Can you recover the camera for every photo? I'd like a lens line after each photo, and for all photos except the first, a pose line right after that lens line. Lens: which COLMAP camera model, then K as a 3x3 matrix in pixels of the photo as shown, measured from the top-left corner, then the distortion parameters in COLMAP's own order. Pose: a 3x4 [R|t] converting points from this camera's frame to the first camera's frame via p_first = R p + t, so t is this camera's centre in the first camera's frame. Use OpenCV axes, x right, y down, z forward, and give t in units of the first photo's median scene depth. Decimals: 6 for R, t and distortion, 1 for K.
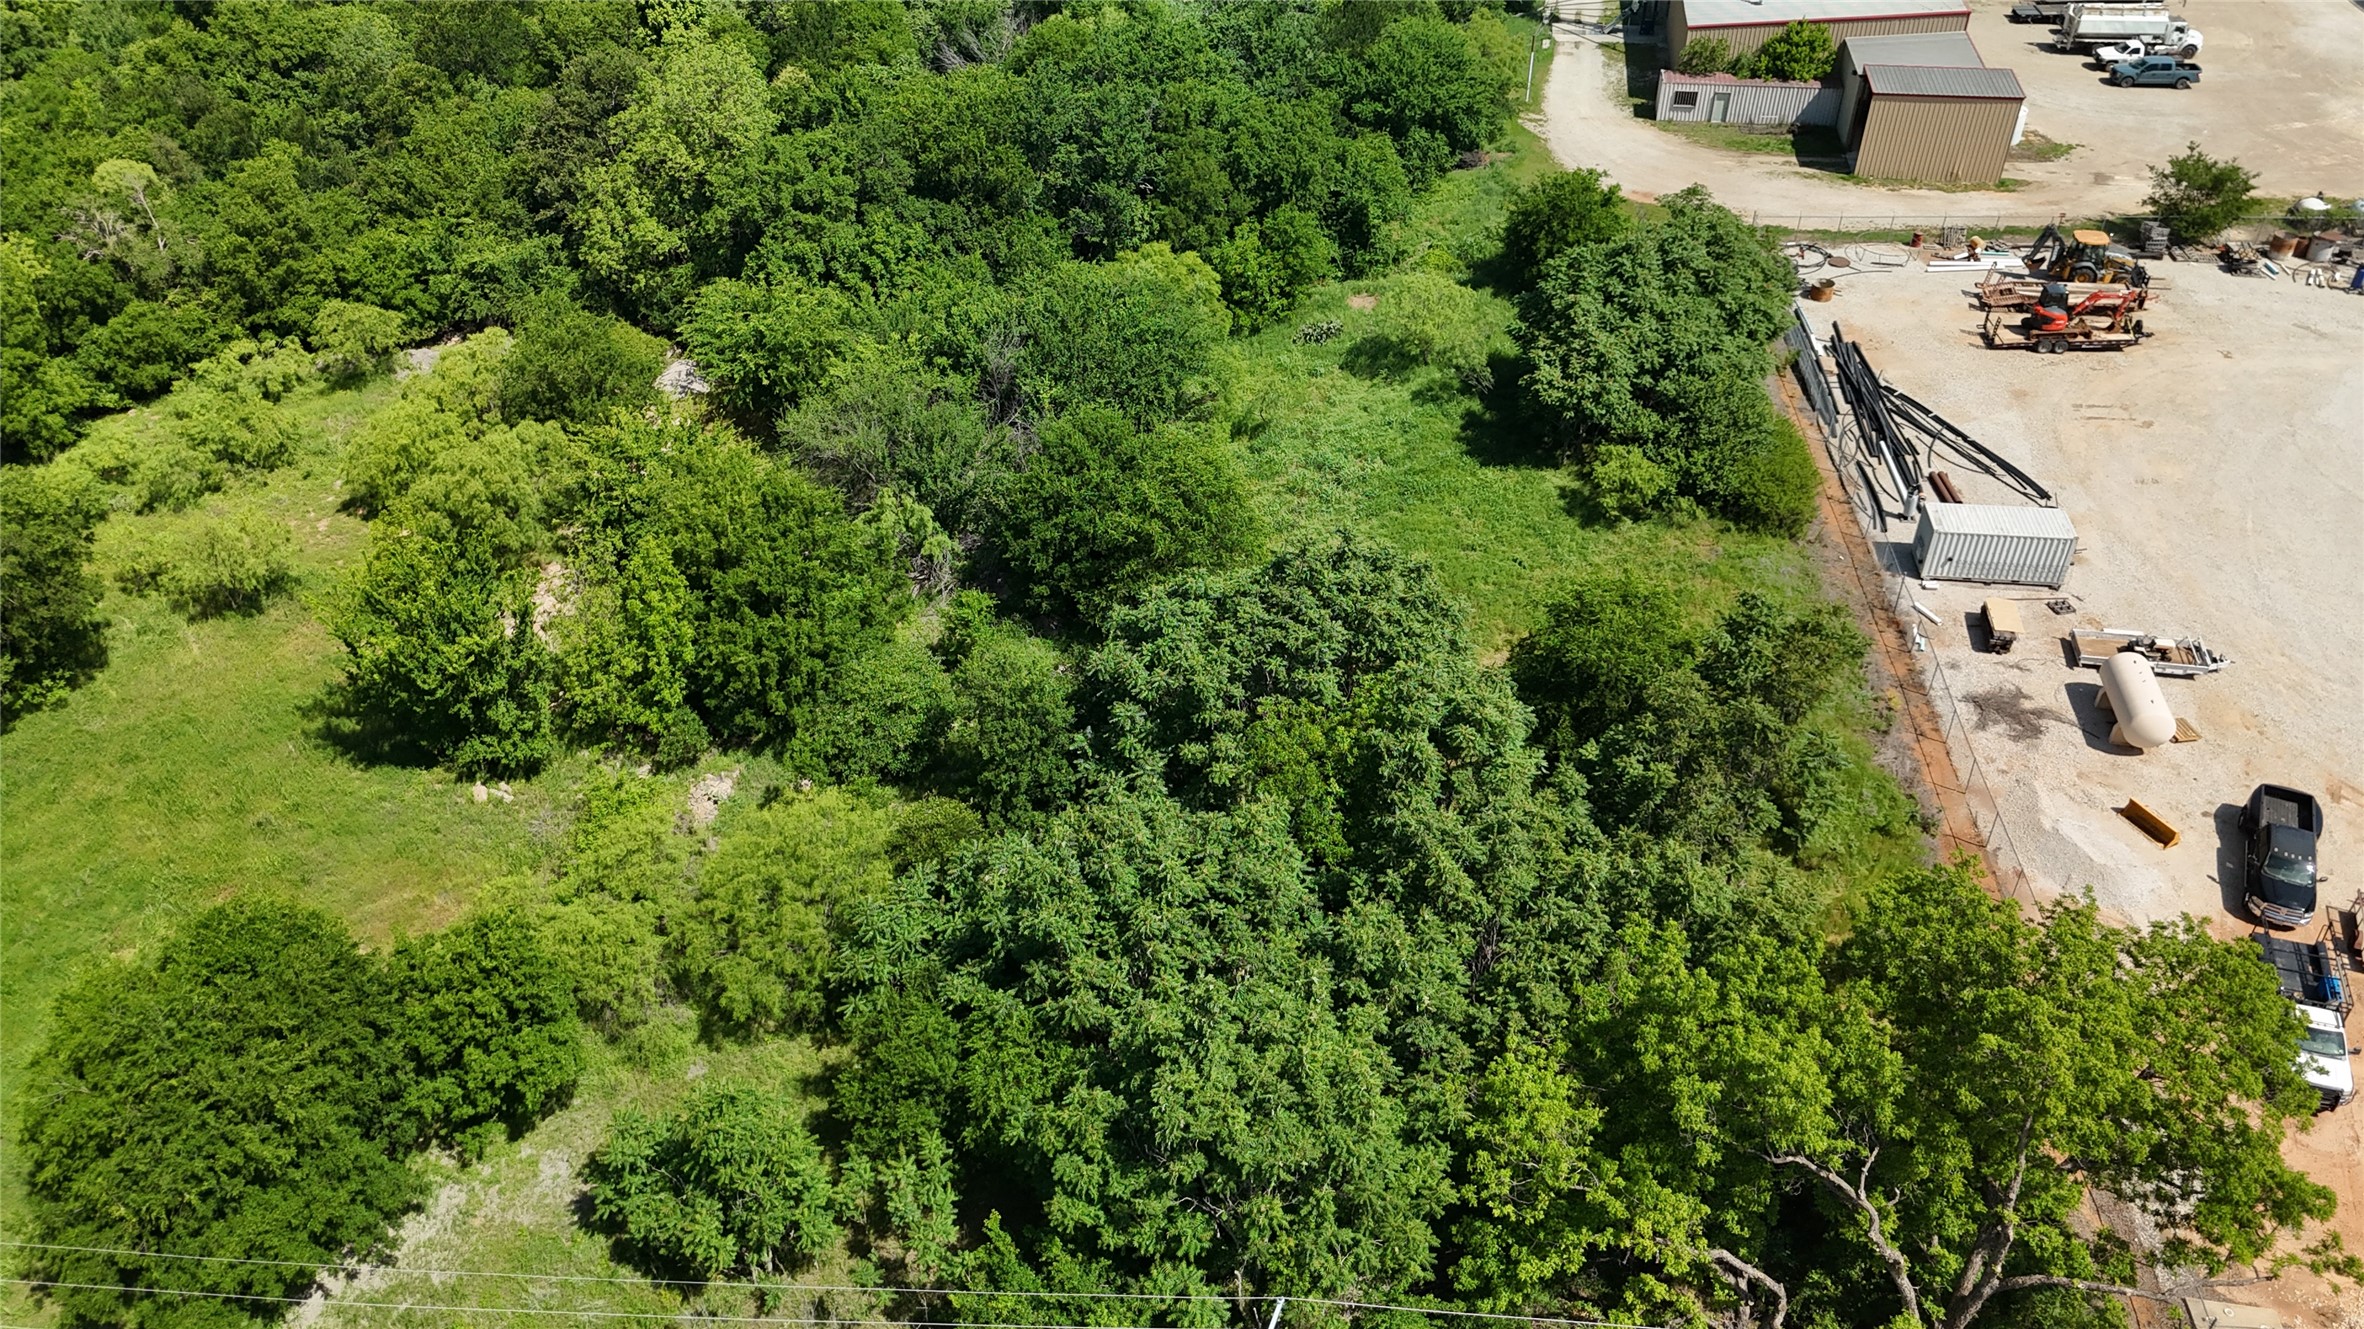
lens RADIAL K [[1714.2, 0, 1160.8], [0, 1714.2, 674.4], [0, 0, 1]] dist [0.069698, -0.070471]
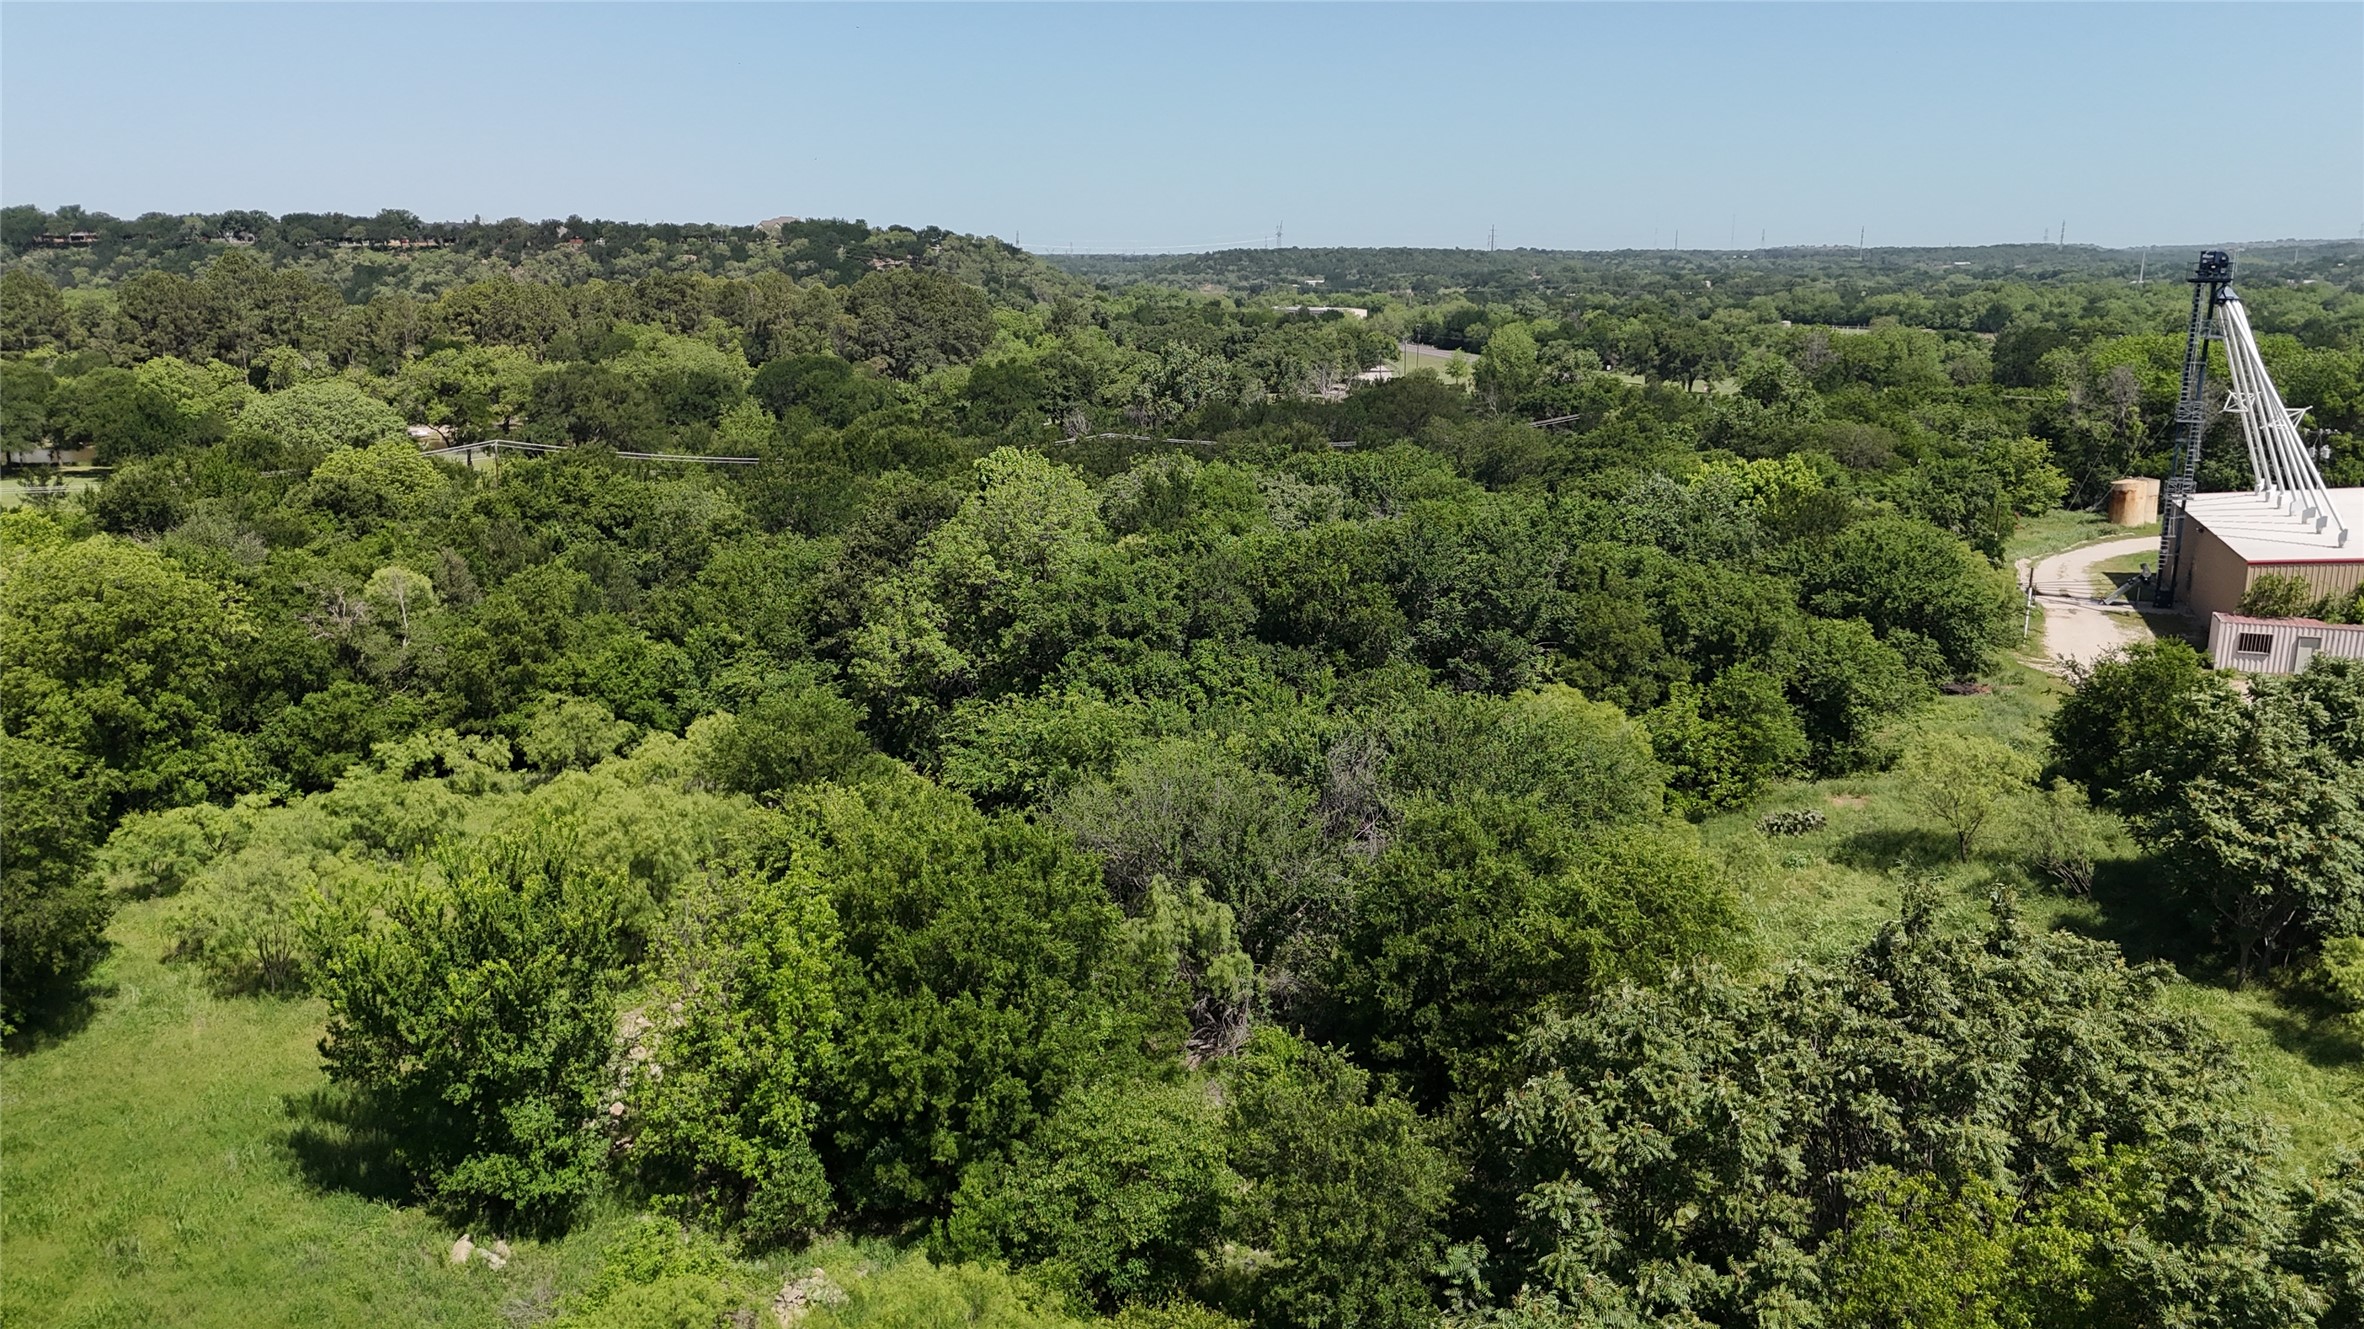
lens RADIAL K [[1714.2, 0, 1160.8], [0, 1714.2, 674.4], [0, 0, 1]] dist [0.069698, -0.070471]
pose [[0.979387, 0.057661, -0.193587, -0.035394], [-0.132874, 0.905750, -0.402445, 0.084162], [0.152136, 0.419872, 0.894741, 0.339489]]
